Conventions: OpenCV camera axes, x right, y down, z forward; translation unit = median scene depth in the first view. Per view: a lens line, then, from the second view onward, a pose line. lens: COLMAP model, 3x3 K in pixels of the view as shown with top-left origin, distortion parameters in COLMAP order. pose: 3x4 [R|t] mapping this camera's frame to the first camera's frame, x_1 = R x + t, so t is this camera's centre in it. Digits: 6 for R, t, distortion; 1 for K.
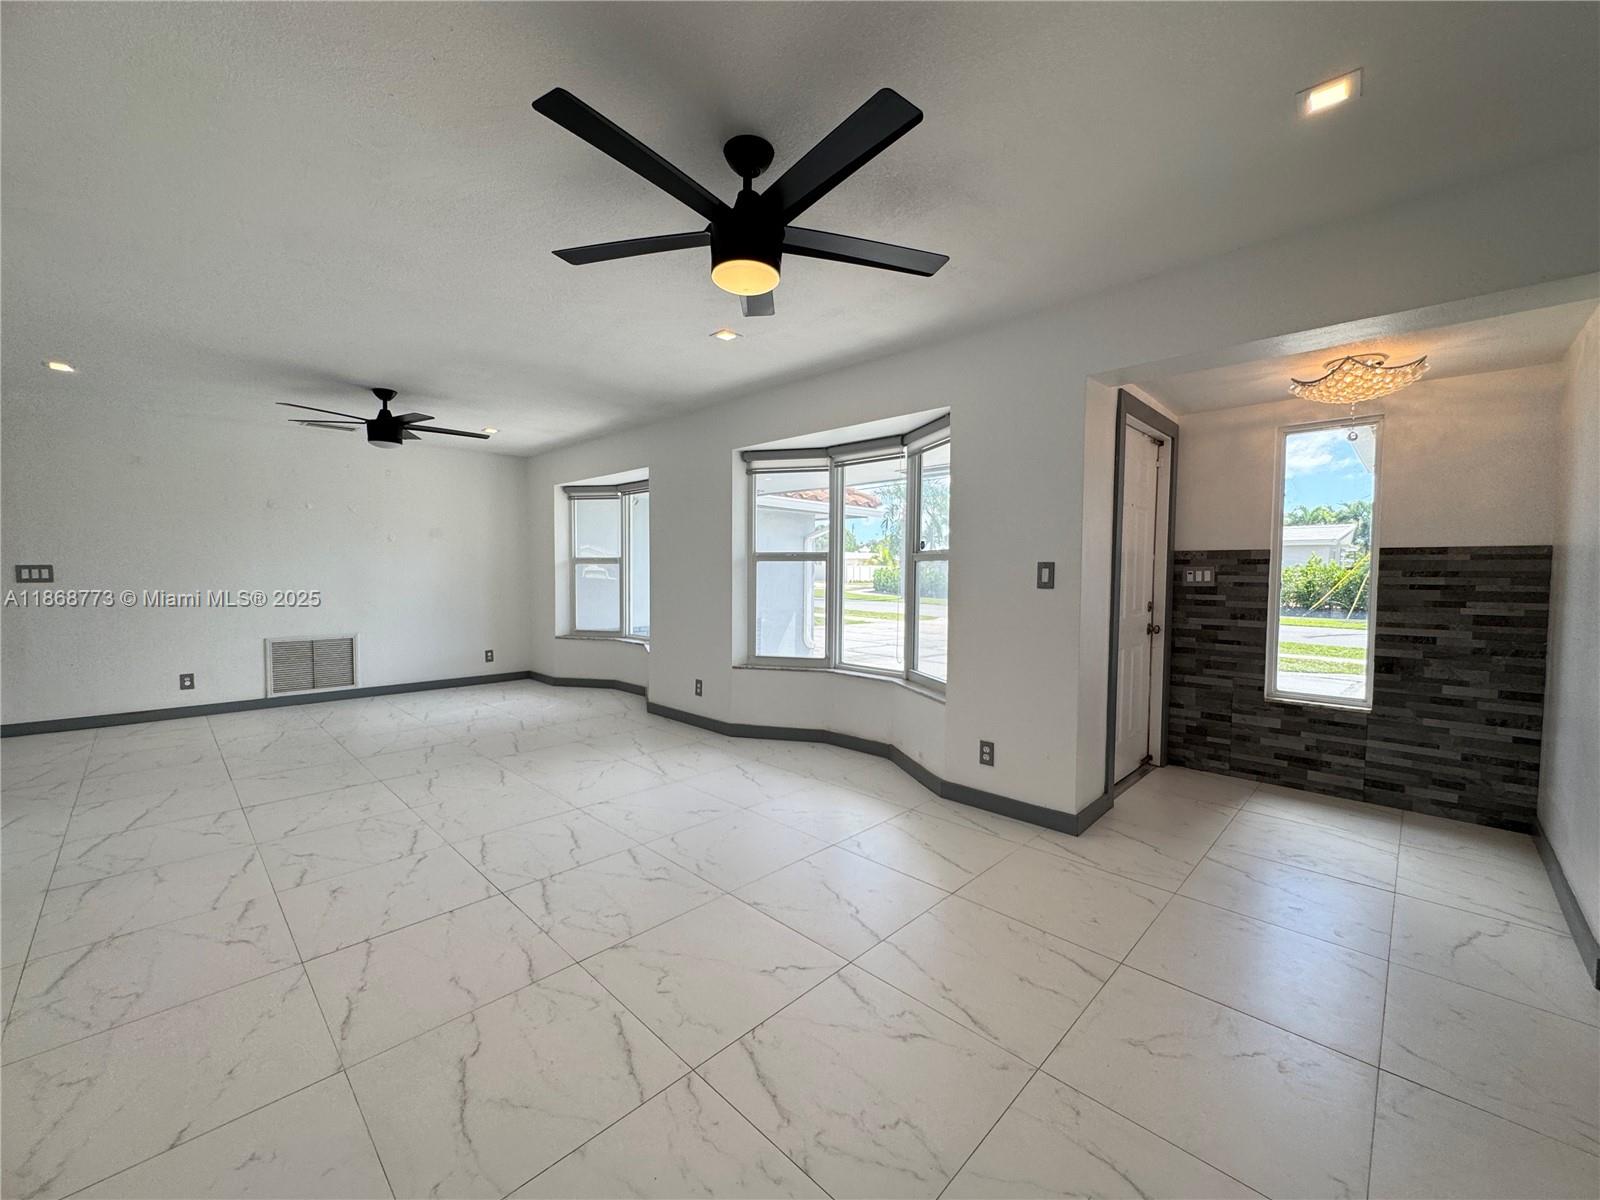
lens RADIAL K [[639.3, 0, 800.0], [0, 639.3, 599.1], [0, 0, 1]] dist [-0.001945, 0.000521]
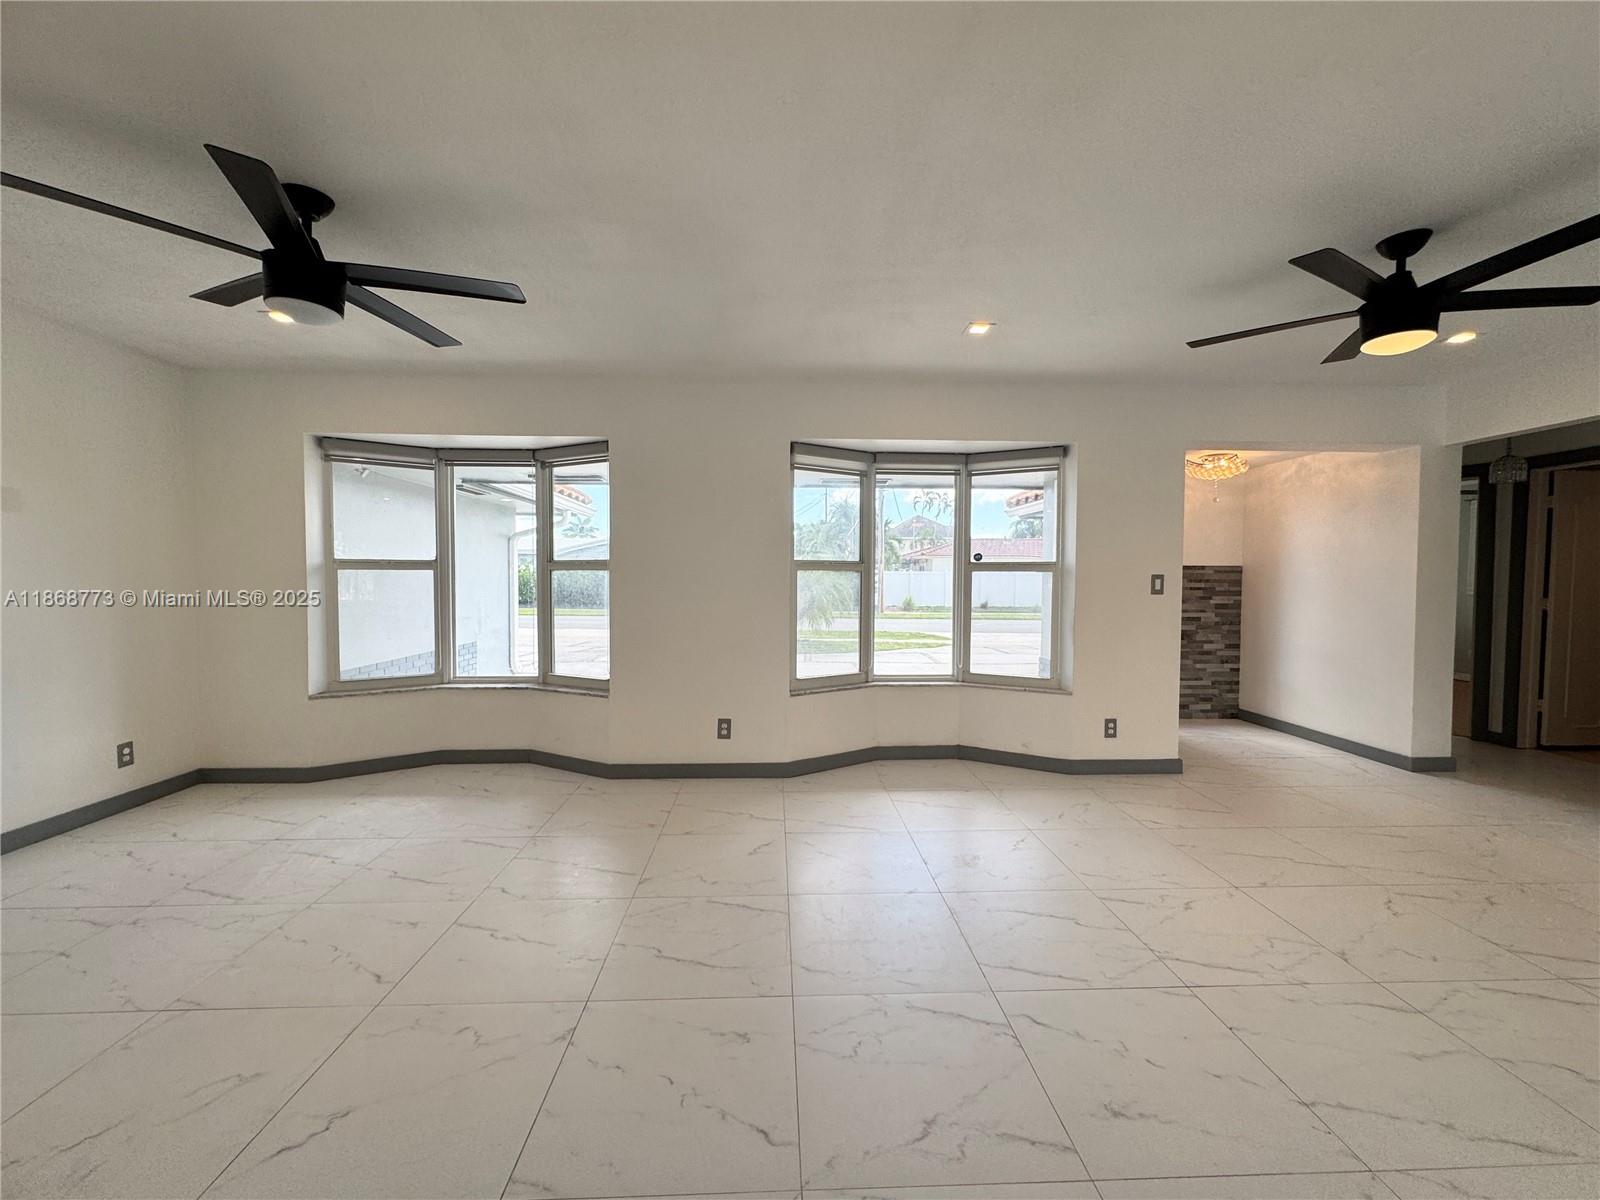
lens RADIAL K [[639.3, 0, 801.7], [0, 639.3, 596.2], [0, 0, 1]] dist [-0.001945, 0.000521]
pose [[0.683798, -0.024535, 0.729259, -0.910022], [0.032766, 0.999459, 0.002902, -0.033945], [-0.728935, 0.021910, 0.684232, 0.524656]]
